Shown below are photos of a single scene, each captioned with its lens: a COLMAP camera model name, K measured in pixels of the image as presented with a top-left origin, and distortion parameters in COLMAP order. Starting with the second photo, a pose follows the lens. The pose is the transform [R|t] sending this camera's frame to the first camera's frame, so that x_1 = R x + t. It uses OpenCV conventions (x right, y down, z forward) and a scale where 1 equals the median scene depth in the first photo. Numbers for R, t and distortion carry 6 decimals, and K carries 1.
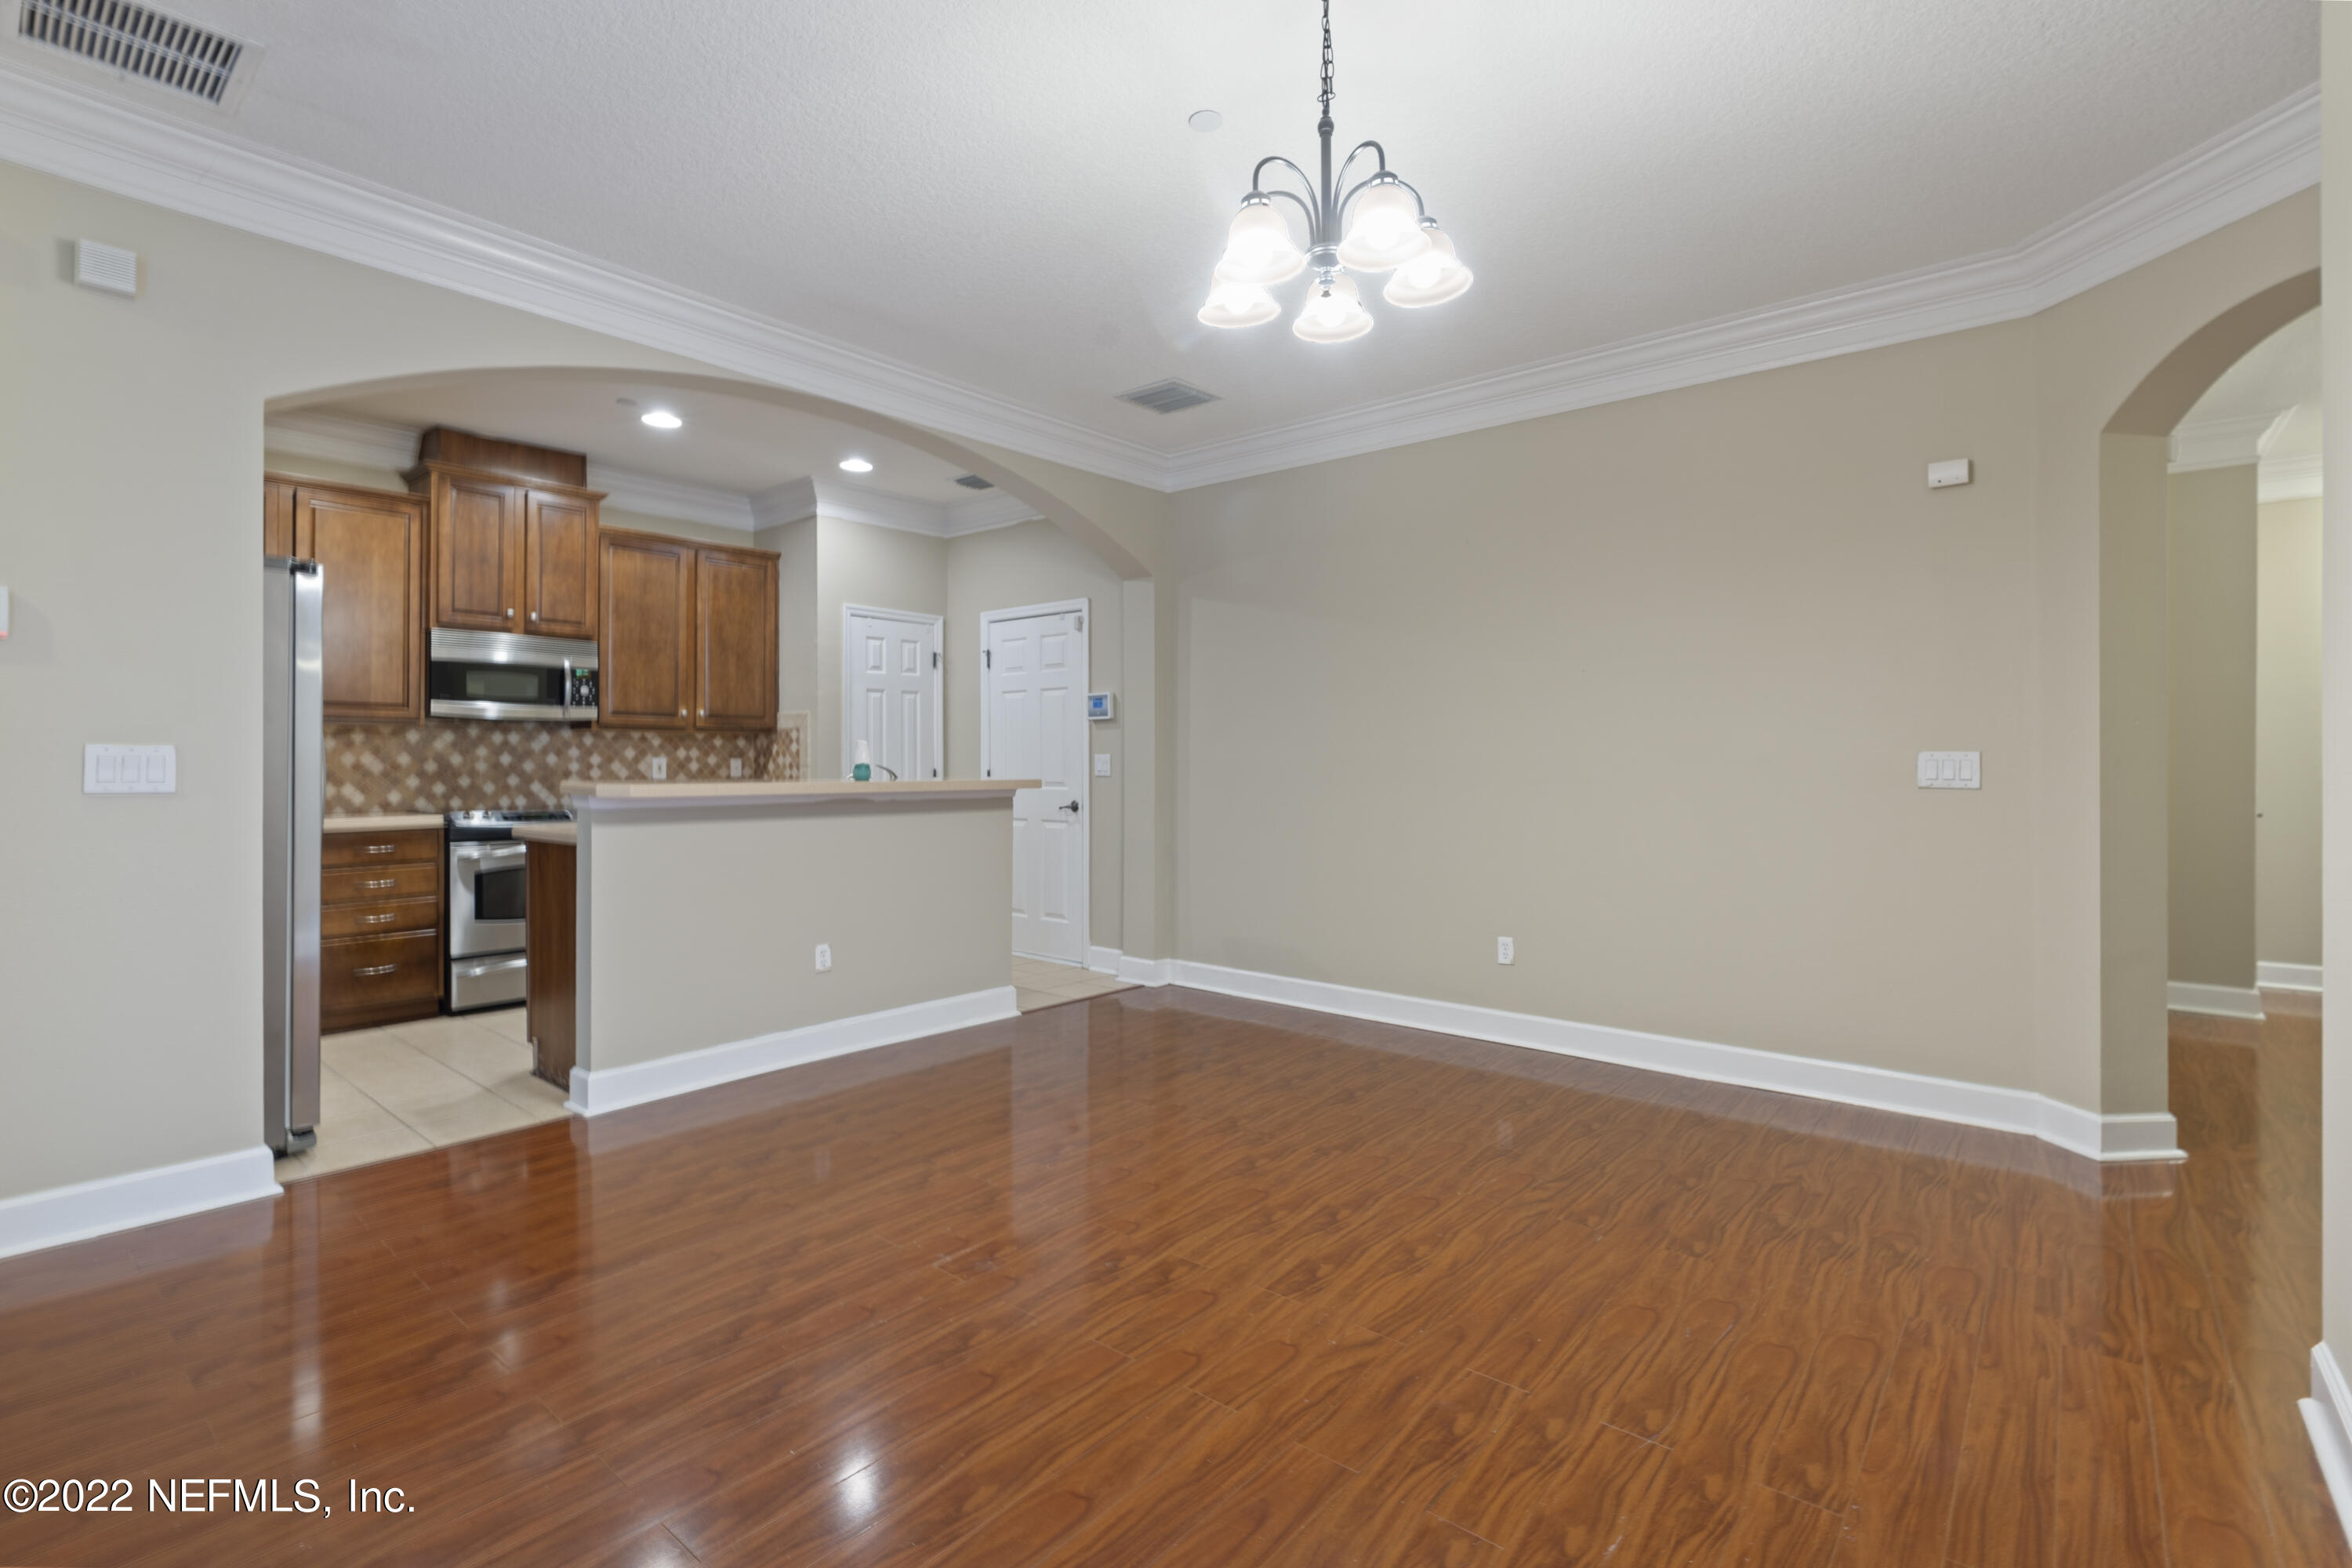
lens RADIAL K [[1078.2, 0, 1144.4], [0, 1078.2, 756.6], [0, 0, 1]] dist [-0.000987, -0.000061]
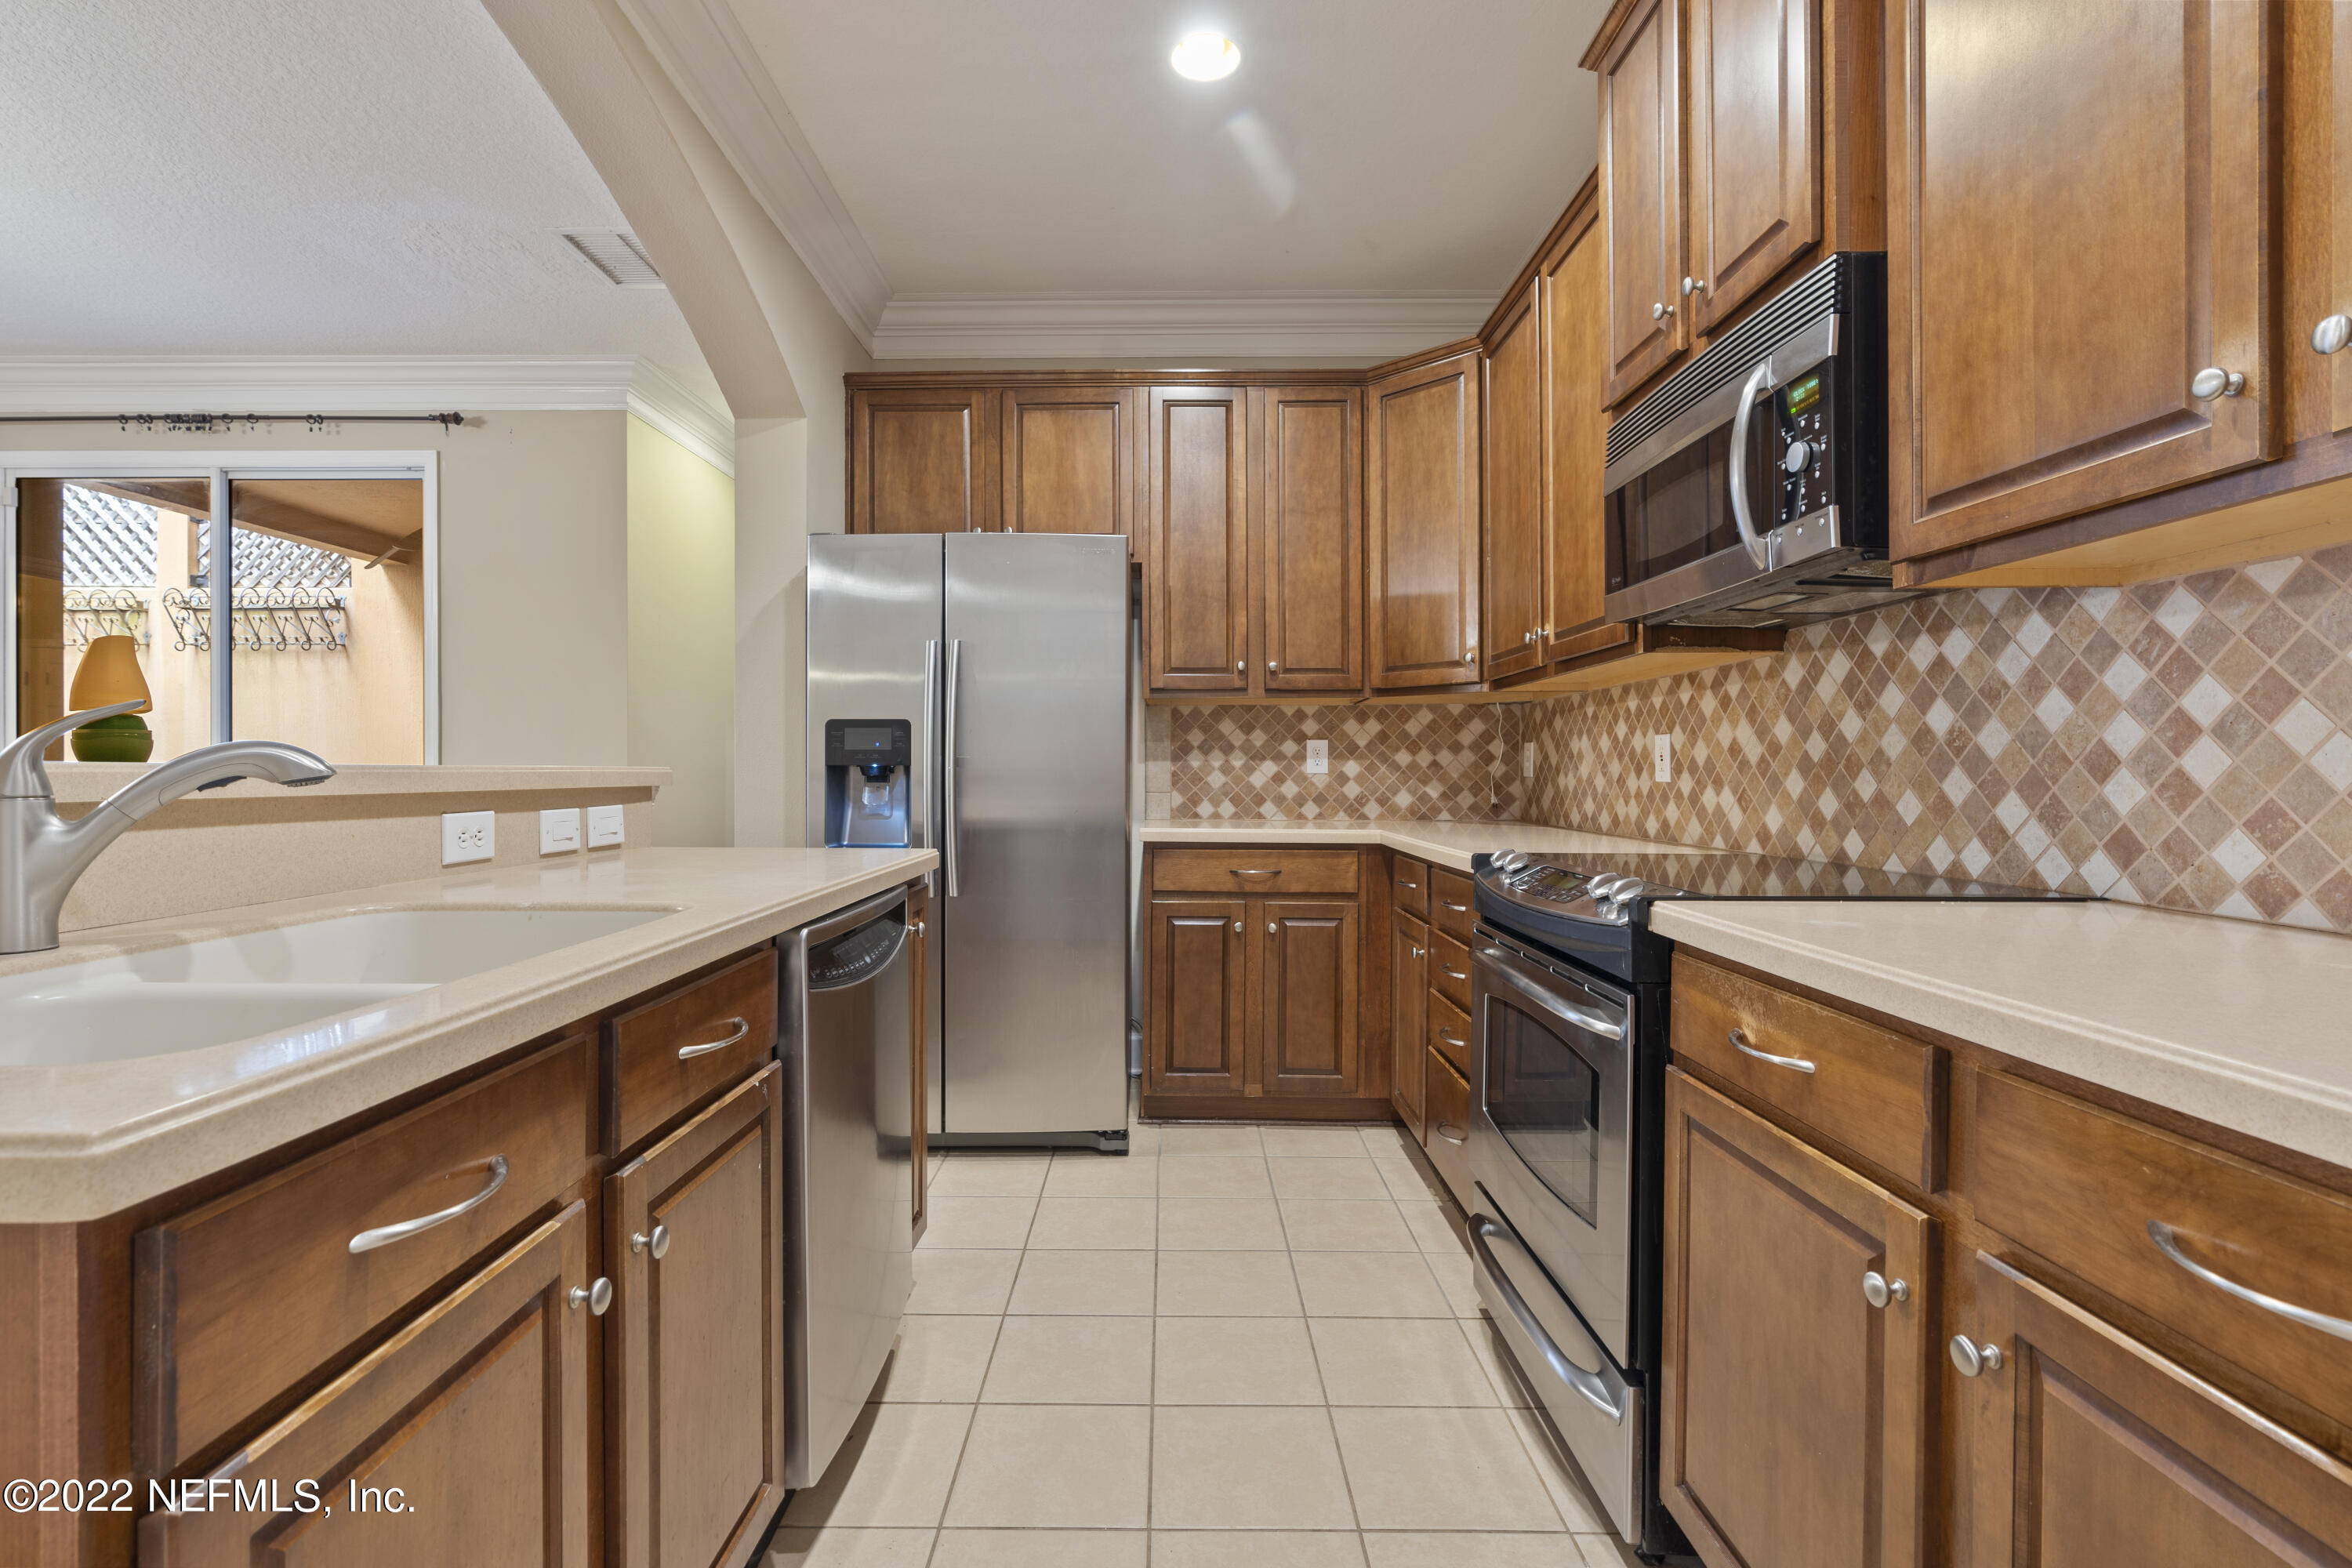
lens RADIAL K [[1066.2, 0, 1168.7], [0, 1066.2, 776.3], [0, 0, 1]] dist [-0.003459, 0.000354]
pose [[-0.751111, 0.000910, -0.660175, -0.227434], [0.002577, 0.999995, -0.001554, 0.020083], [0.660171, -0.002868, -0.751110, 1.124559]]
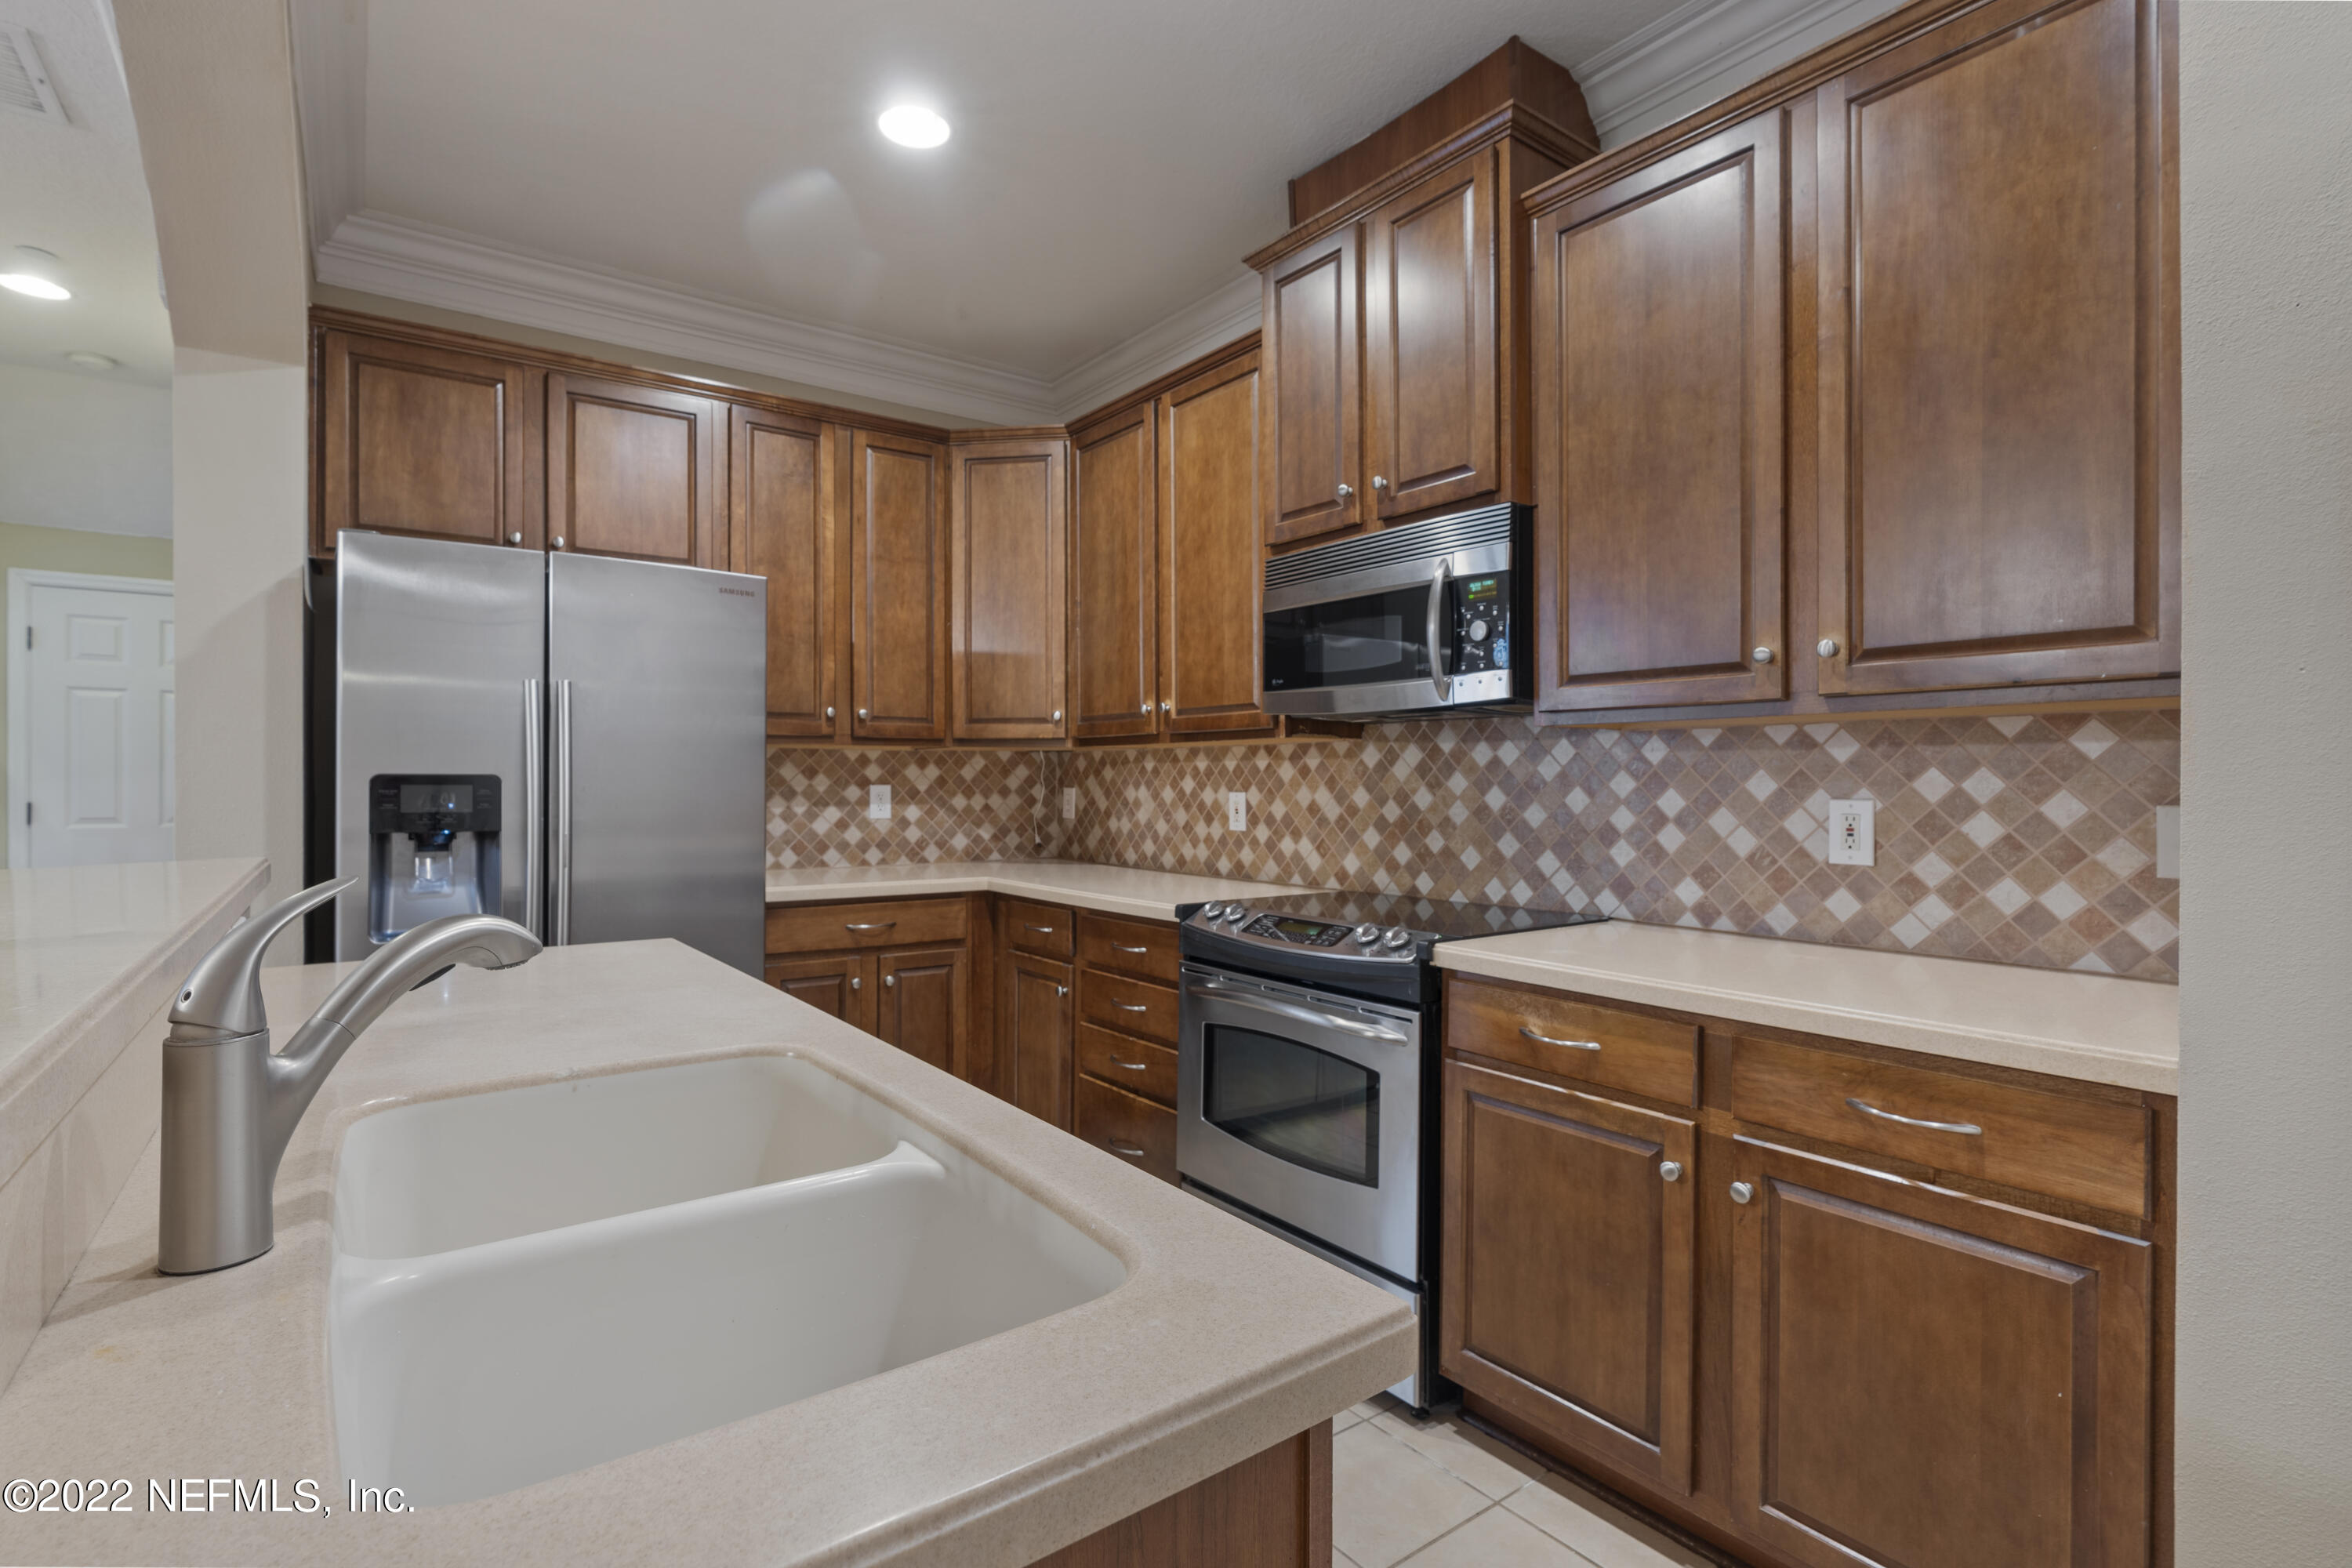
lens RADIAL K [[1099.7, 0, 1173.7], [0, 1099.7, 784.3], [0, 0, 1]] dist [-0.004666, -0.000211]
pose [[-0.207274, 0.002449, -0.978280, -0.099346], [0.004748, 0.999988, 0.001497, -0.005518], [0.978271, -0.004335, -0.207283, 0.997823]]
